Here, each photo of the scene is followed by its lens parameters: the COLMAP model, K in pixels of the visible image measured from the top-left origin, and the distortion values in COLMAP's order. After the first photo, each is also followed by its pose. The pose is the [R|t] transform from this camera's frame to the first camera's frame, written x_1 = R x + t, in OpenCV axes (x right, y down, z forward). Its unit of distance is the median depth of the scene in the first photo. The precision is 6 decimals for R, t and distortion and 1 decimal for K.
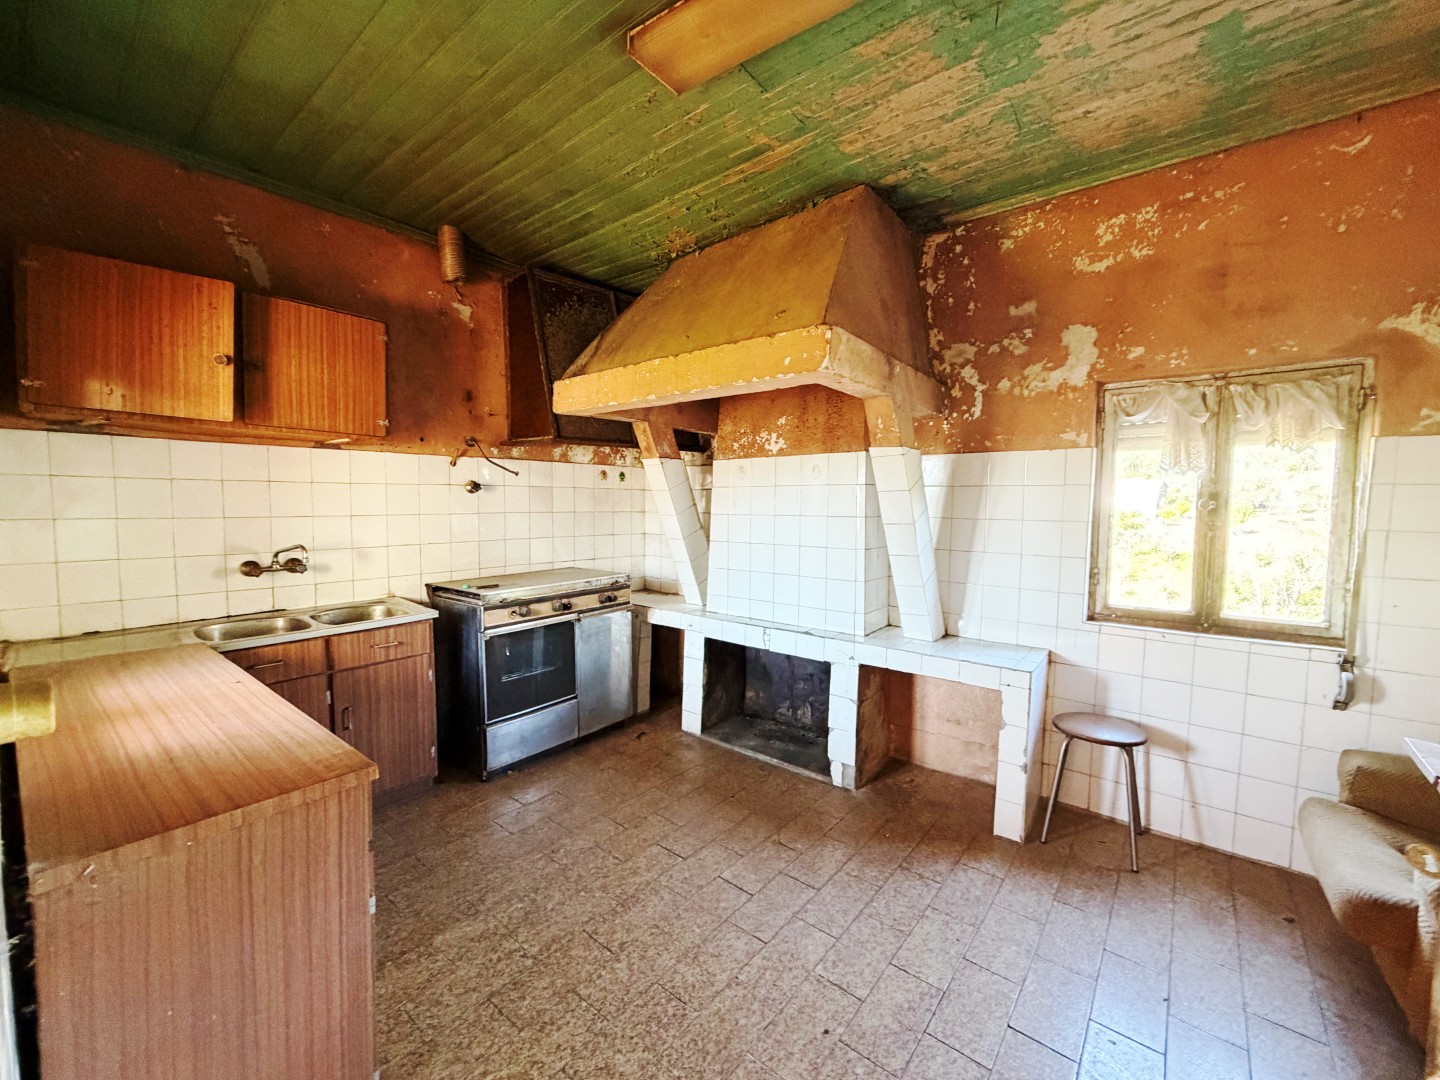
lens RADIAL K [[574.5, 0, 714.4], [0, 574.5, 536.1], [0, 0, 1]] dist [0.001018, -0.000226]
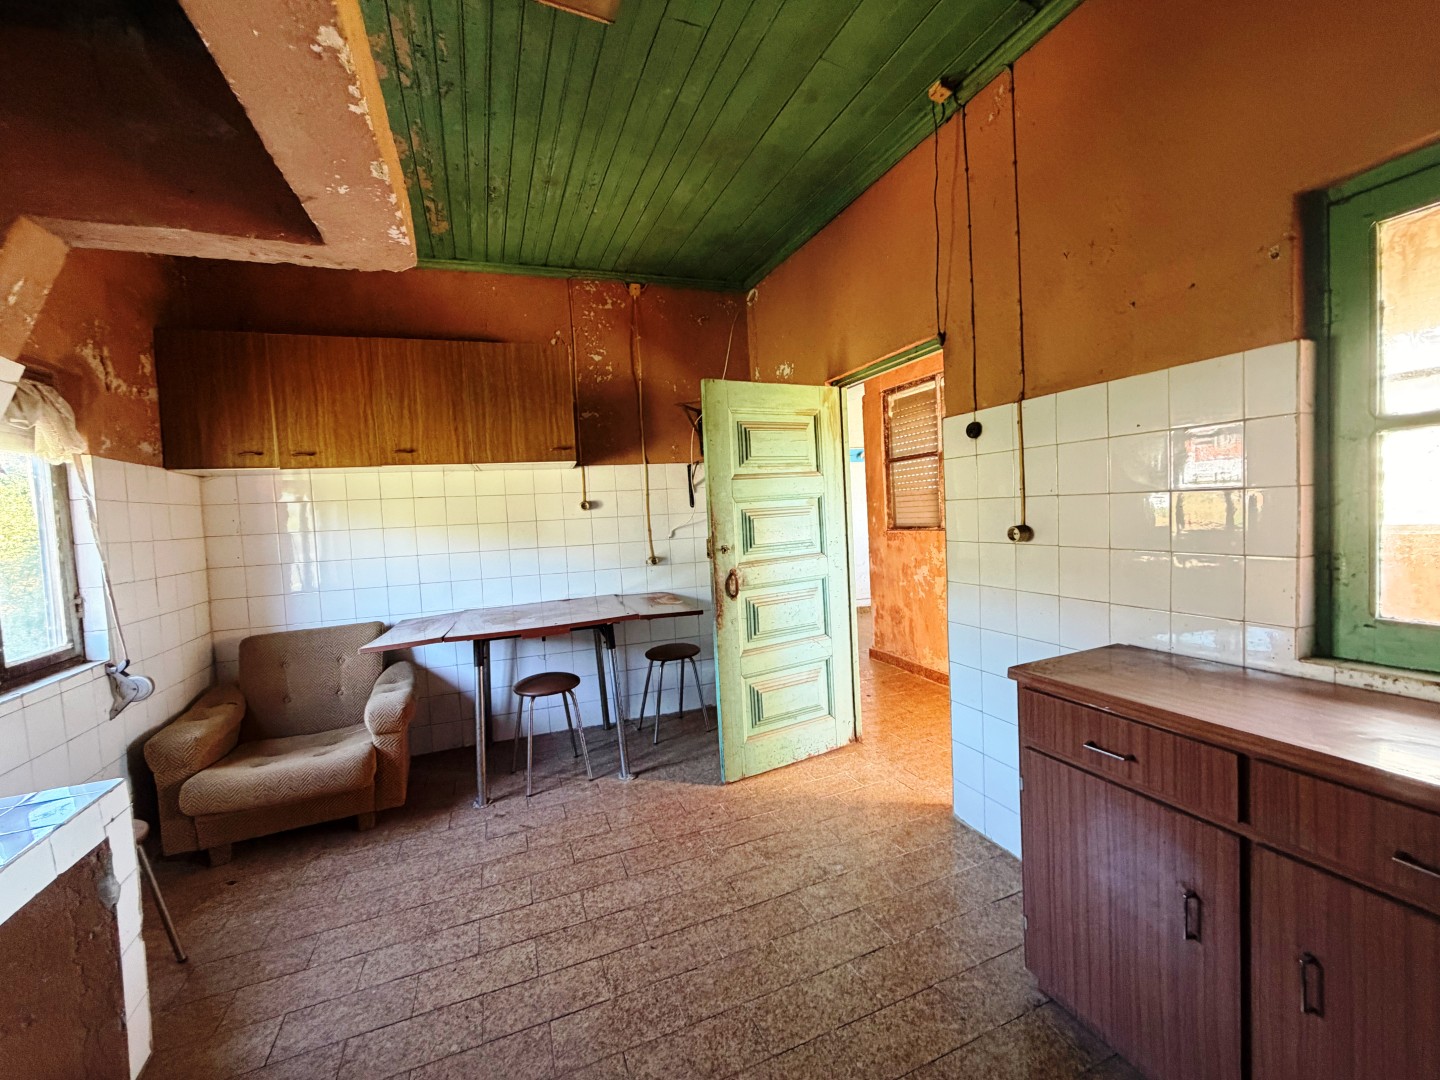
lens RADIAL K [[574.5, 0, 717.7], [0, 574.5, 535.9], [0, 0, 1]] dist [0.001018, -0.000226]
pose [[-0.872835, 0.012001, 0.487868, -0.470014], [0.071782, 0.991981, 0.104022, -0.065092], [-0.482707, 0.125814, -0.866698, 1.750533]]
